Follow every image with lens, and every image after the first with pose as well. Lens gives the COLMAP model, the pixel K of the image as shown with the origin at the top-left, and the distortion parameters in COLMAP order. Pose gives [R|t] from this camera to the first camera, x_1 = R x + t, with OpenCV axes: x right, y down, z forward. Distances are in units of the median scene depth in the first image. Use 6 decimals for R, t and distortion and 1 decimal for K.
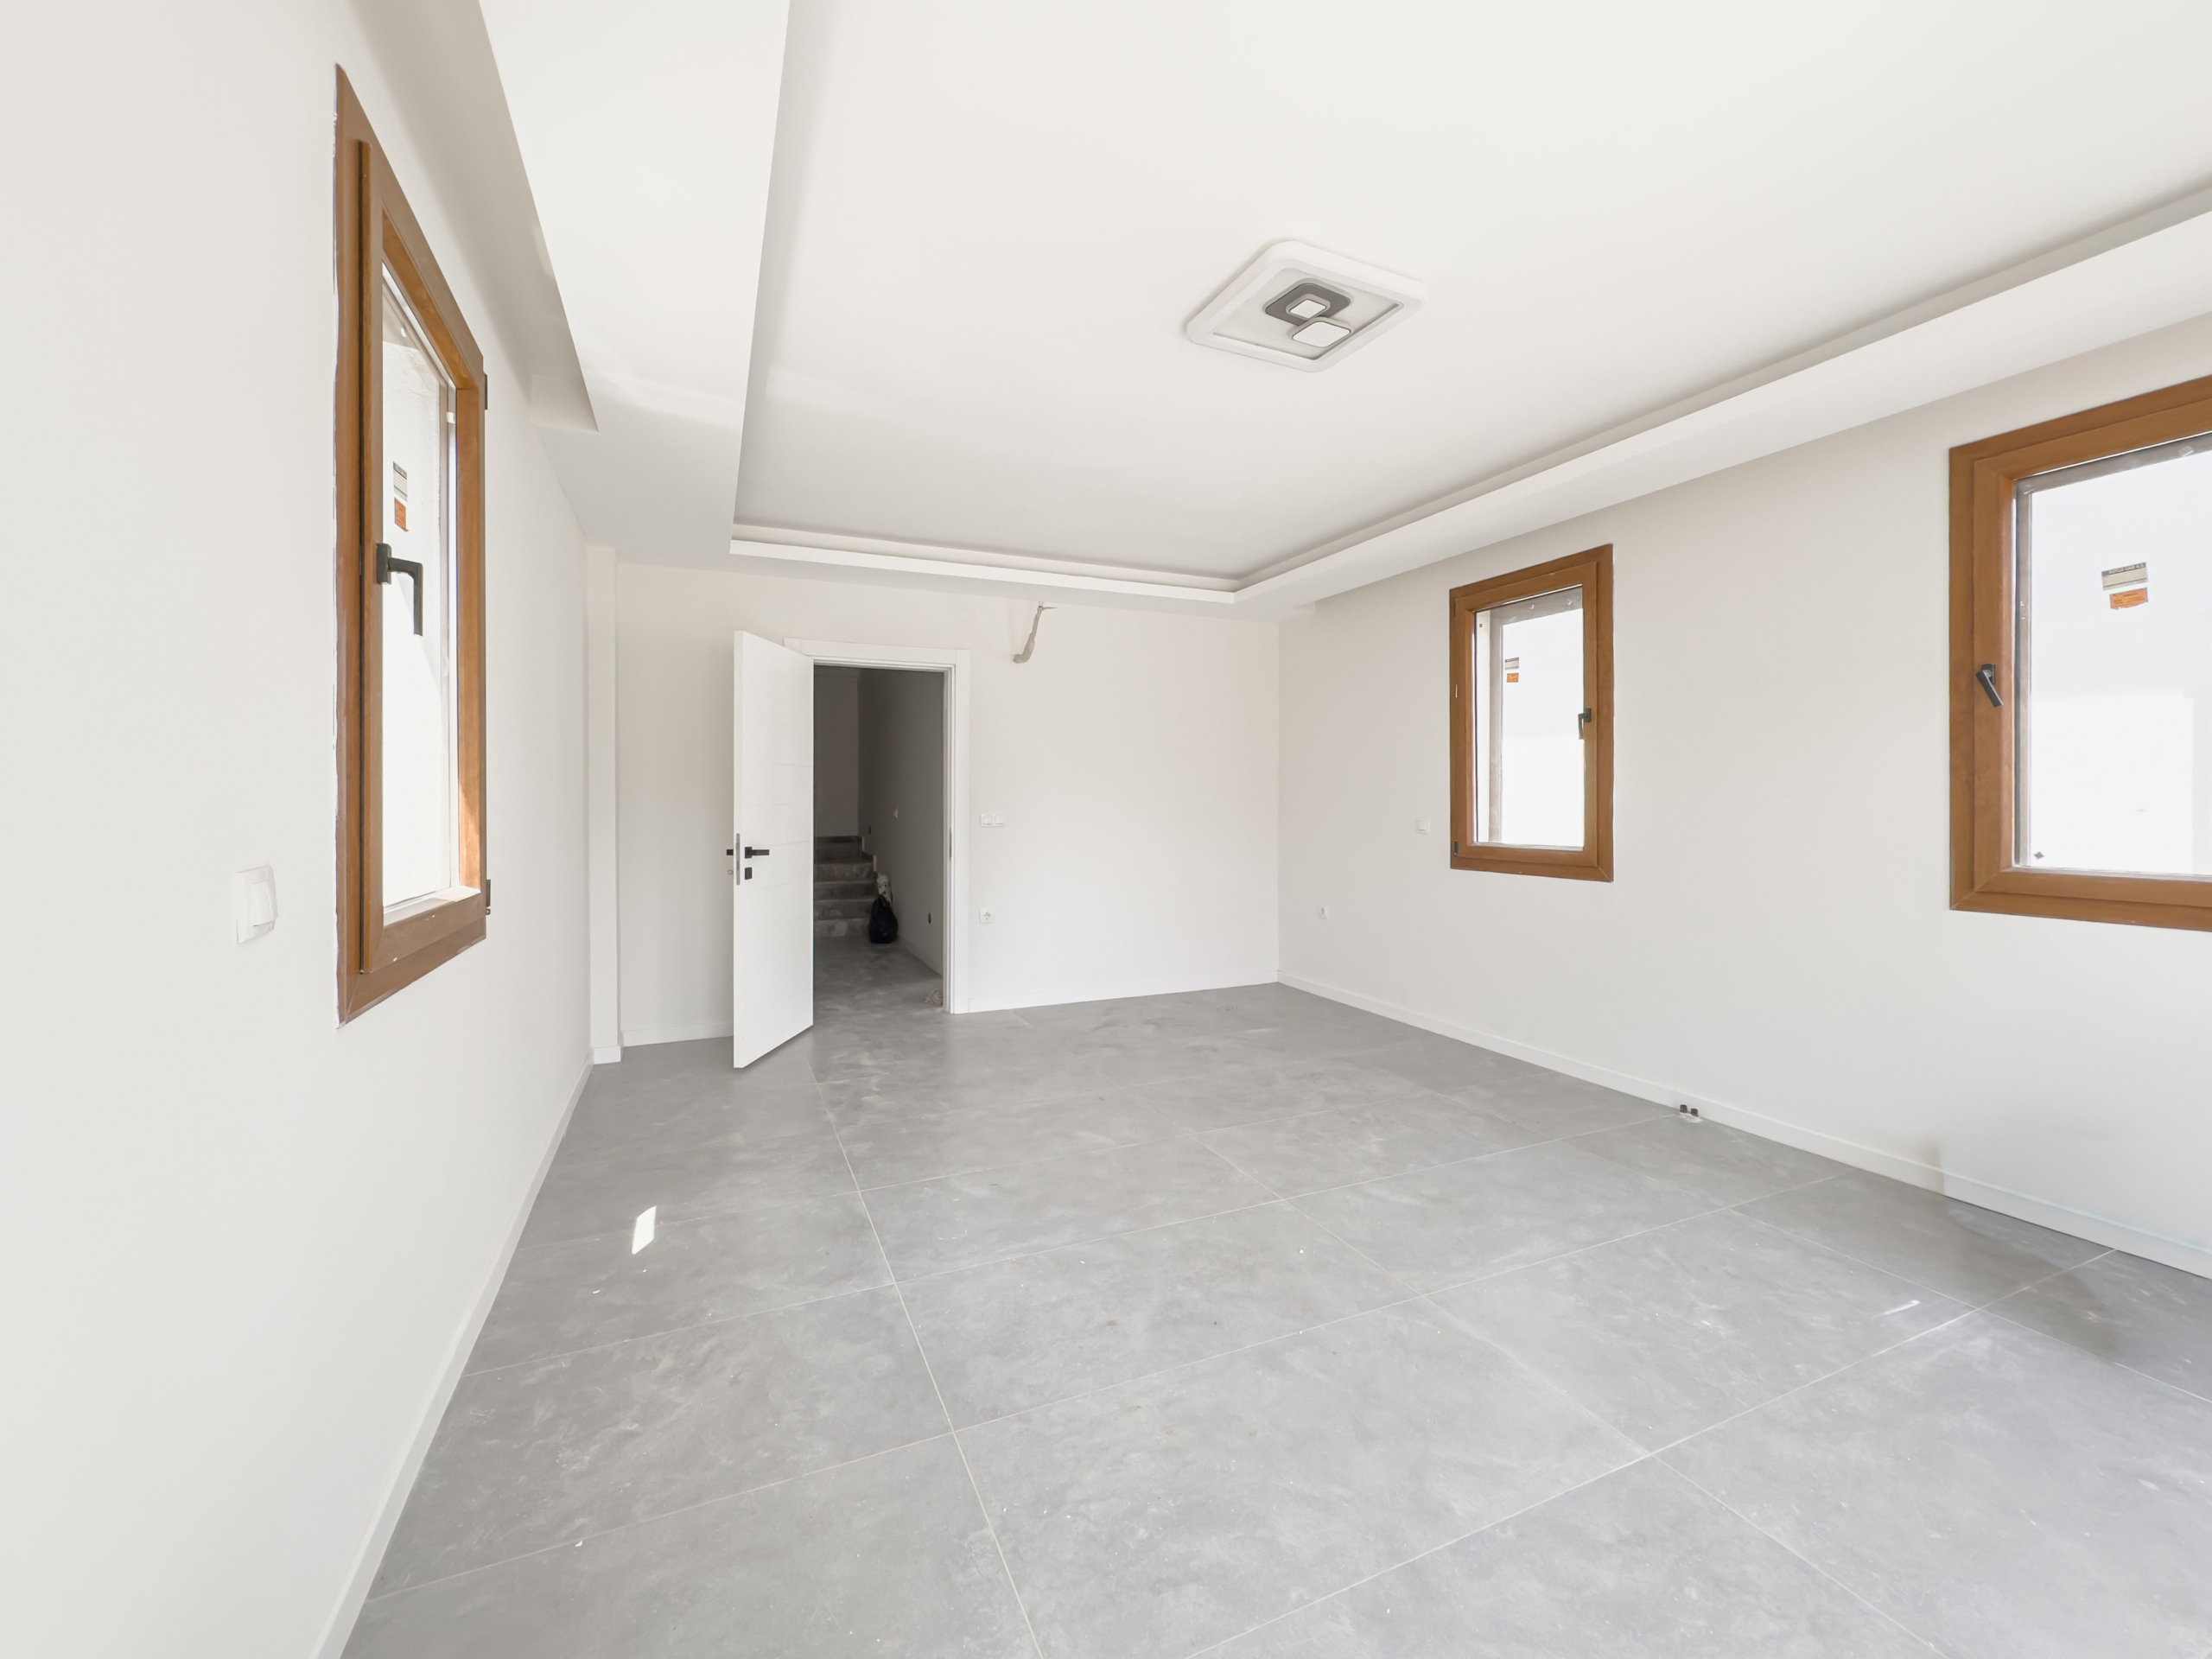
lens RADIAL K [[905.0, 0, 1109.8], [0, 905.0, 807.7], [0, 0, 1]] dist [-0.000964, -0.000169]
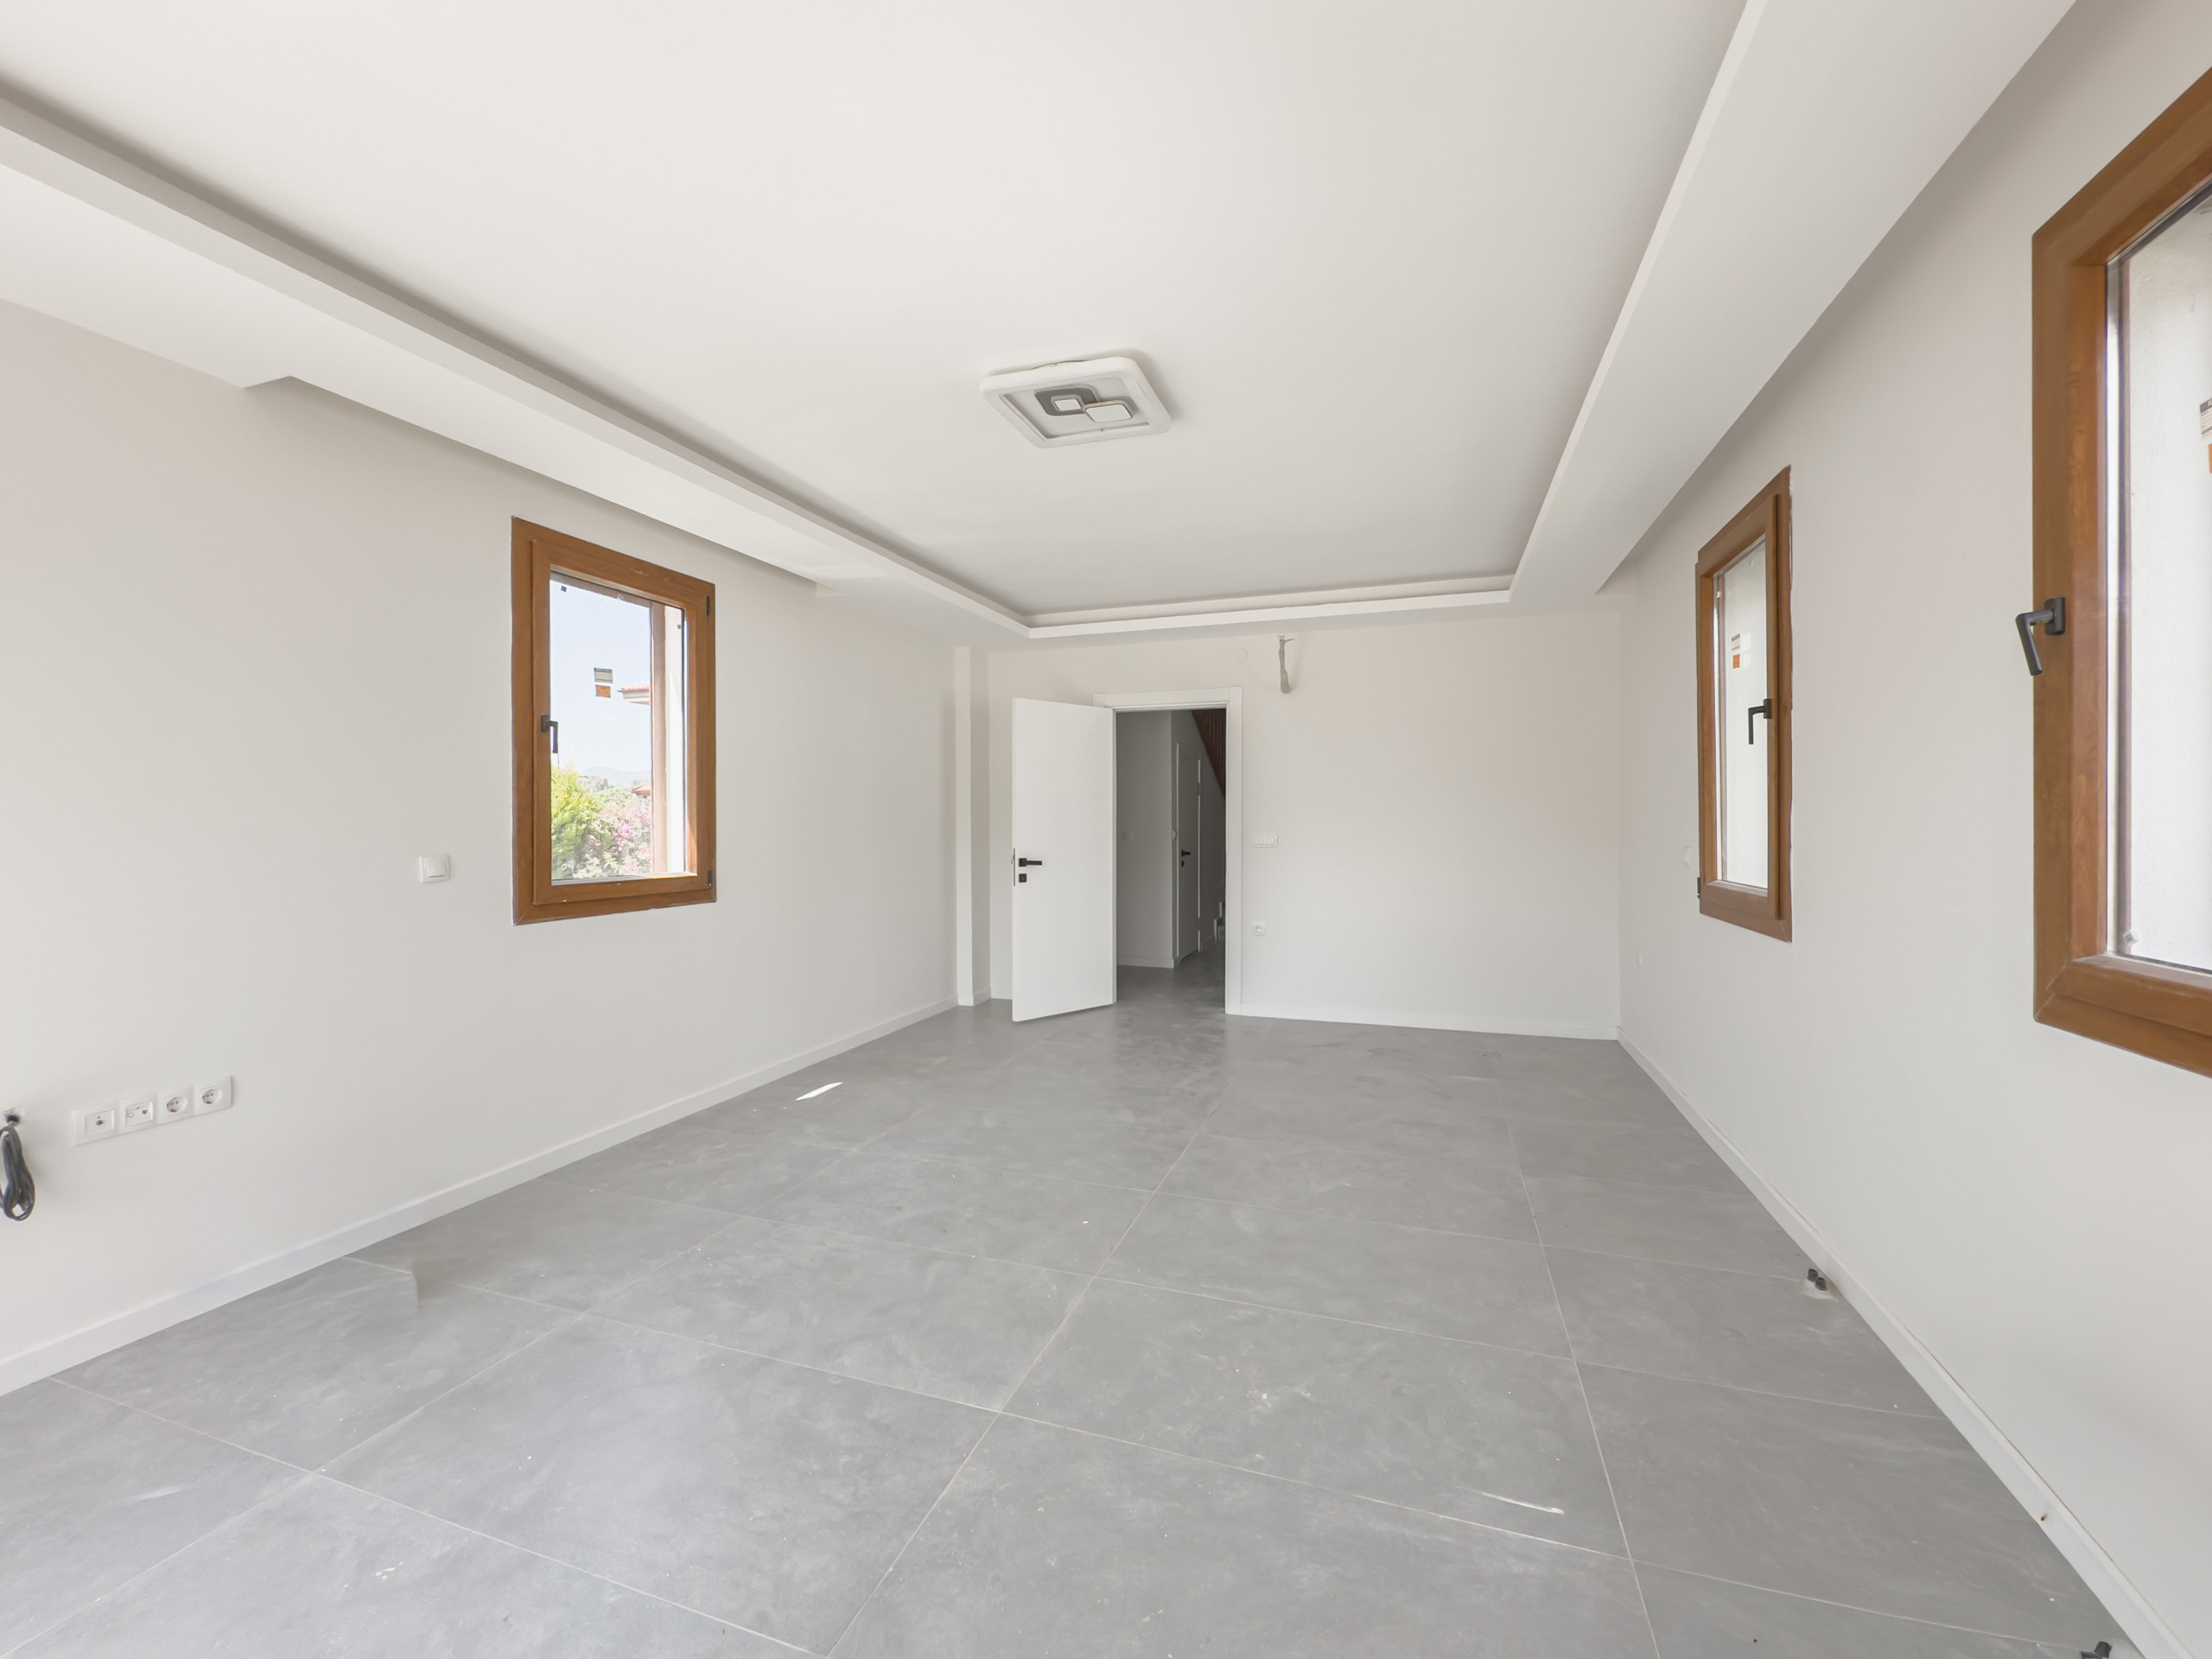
lens RADIAL K [[905.0, 0, 1109.8], [0, 905.0, 807.7], [0, 0, 1]] dist [-0.000964, -0.000169]
pose [[0.726571, -0.011048, -0.687002, 1.055541], [-0.001470, 0.999843, -0.017634, -0.014060], [0.687090, 0.013822, 0.726441, 0.187592]]
